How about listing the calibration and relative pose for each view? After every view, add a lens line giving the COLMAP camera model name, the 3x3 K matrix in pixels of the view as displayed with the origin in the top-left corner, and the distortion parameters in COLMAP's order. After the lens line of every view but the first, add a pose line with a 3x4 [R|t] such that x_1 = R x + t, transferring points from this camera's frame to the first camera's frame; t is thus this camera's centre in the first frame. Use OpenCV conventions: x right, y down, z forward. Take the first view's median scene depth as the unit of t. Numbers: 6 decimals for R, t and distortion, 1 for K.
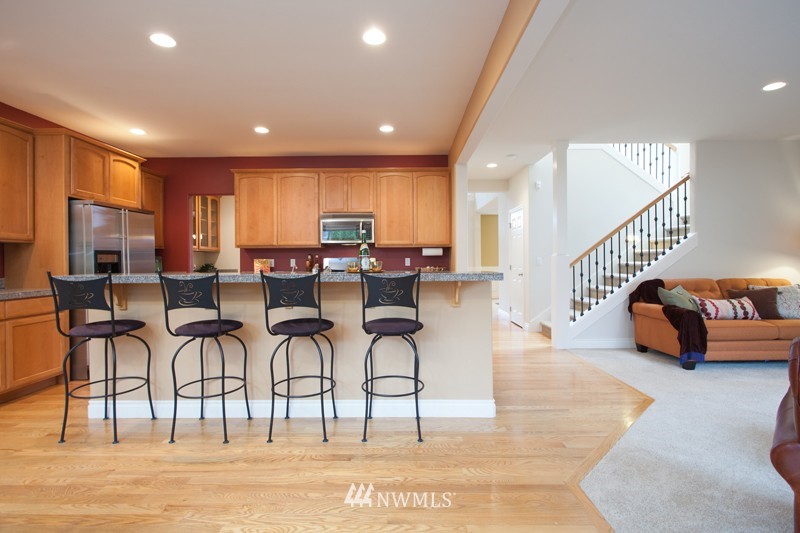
lens RADIAL K [[411.0, 0, 396.6], [0, 411.0, 260.9], [0, 0, 1]] dist [0.004336, 0.001375]
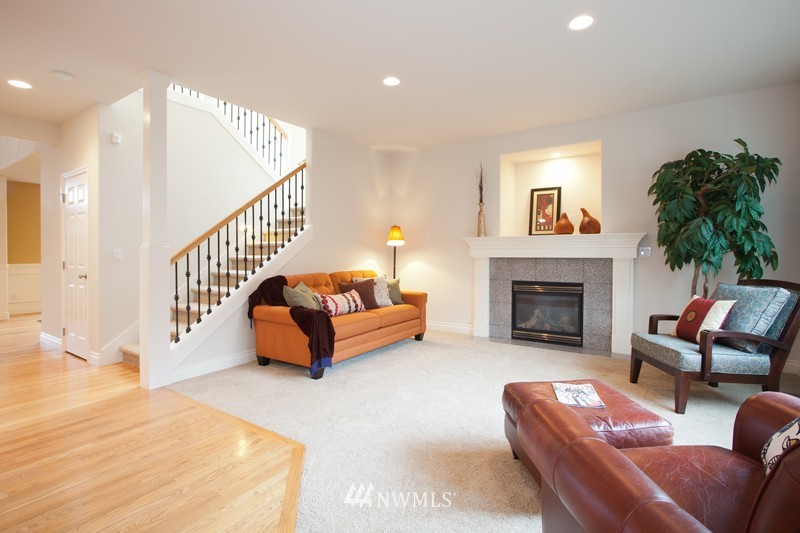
lens RADIAL K [[390.2, 0, 398.3], [0, 390.2, 254.0], [0, 0, 1]] dist [0.007394, 0.003068]
pose [[0.577112, 0.002621, 0.816661, 0.107589], [0.002571, 0.999984, -0.005026, 0.003450], [-0.816661, 0.005000, 0.577096, 0.315365]]
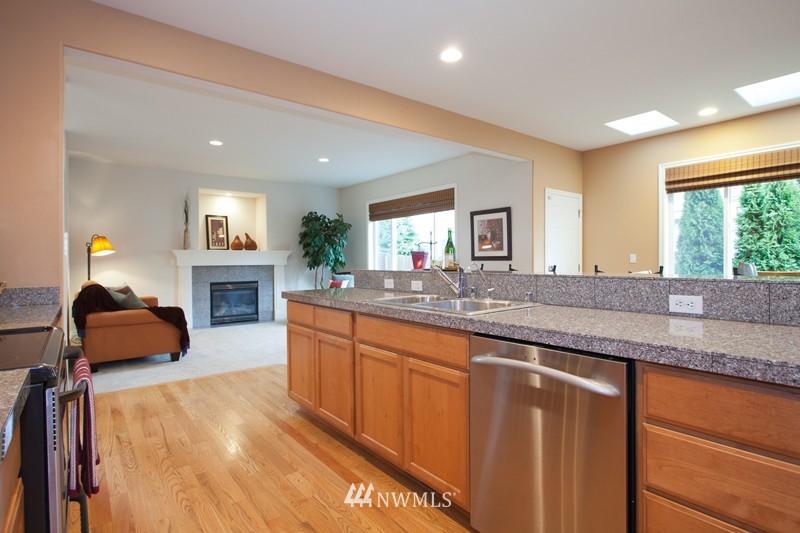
lens RADIAL K [[411.0, 0, 405.8], [0, 411.0, 266.8], [0, 0, 1]] dist [0.004336, 0.001375]
pose [[-0.606386, -0.001622, 0.795168, -0.446397], [0.013595, 0.999831, 0.012407, 0.003549], [-0.795054, 0.018333, -0.606262, 0.962362]]
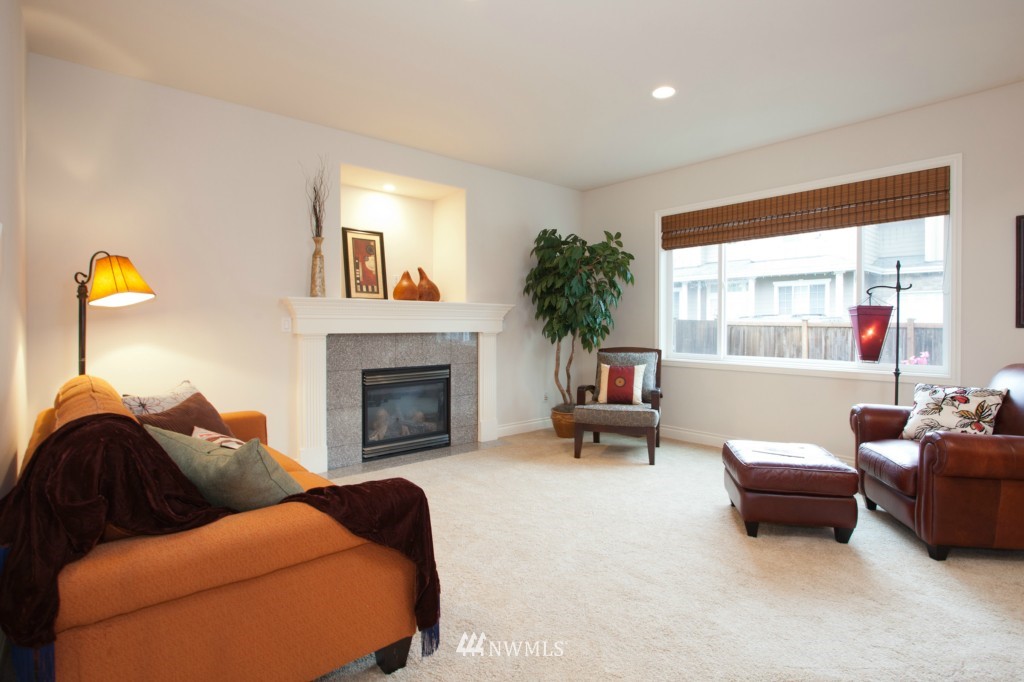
lens RADIAL K [[526.1, 0, 561.7], [0, 526.1, 329.8], [0, 0, 1]] dist [0.004336, 0.001375]
pose [[-0.678002, -0.000285, 0.735060, 0.245934], [0.005393, 0.999971, 0.005362, 0.000043], [-0.735040, 0.007599, -0.677981, 0.973447]]
